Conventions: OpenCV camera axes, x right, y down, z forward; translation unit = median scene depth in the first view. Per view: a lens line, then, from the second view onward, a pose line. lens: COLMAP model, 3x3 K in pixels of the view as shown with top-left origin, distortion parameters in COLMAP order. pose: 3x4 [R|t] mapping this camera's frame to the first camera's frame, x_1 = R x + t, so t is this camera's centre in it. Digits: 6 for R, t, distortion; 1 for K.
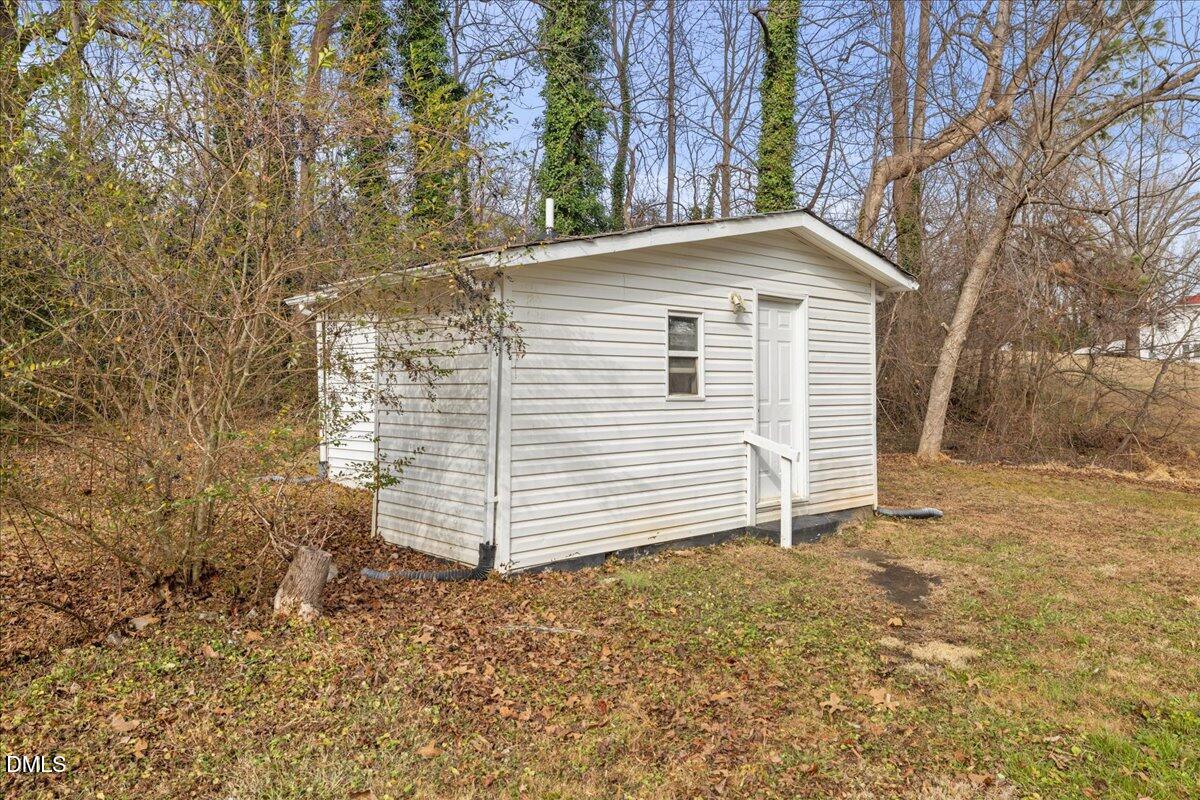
lens RADIAL K [[862.0, 0, 602.0], [0, 862.0, 363.5], [0, 0, 1]] dist [0.003534, 0.003843]
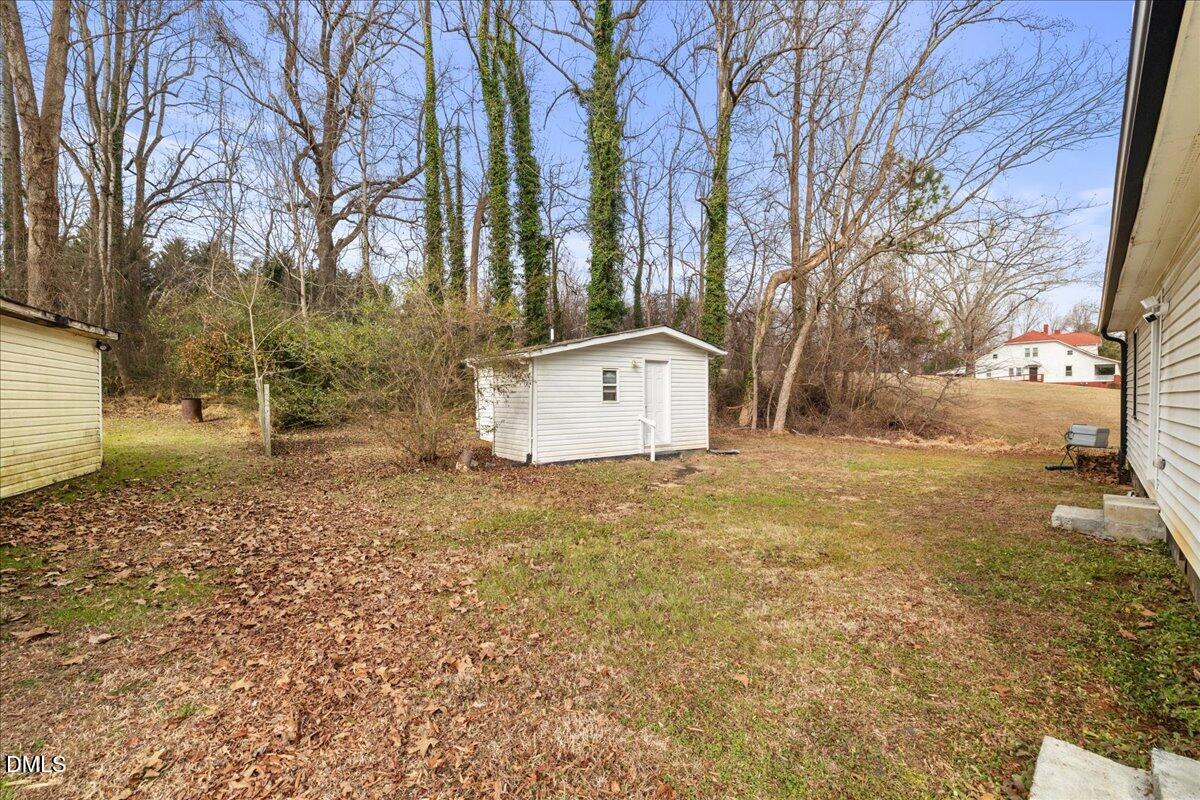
lens RADIAL K [[514.8, 0, 593.9], [0, 514.8, 396.8], [0, 0, 1]] dist [0.001626, 0.000610]
pose [[0.994101, -0.006198, -0.108285, 0.195675], [0.009148, 0.999600, 0.026772, -0.015849], [0.108076, -0.027605, 0.993759, -0.484513]]
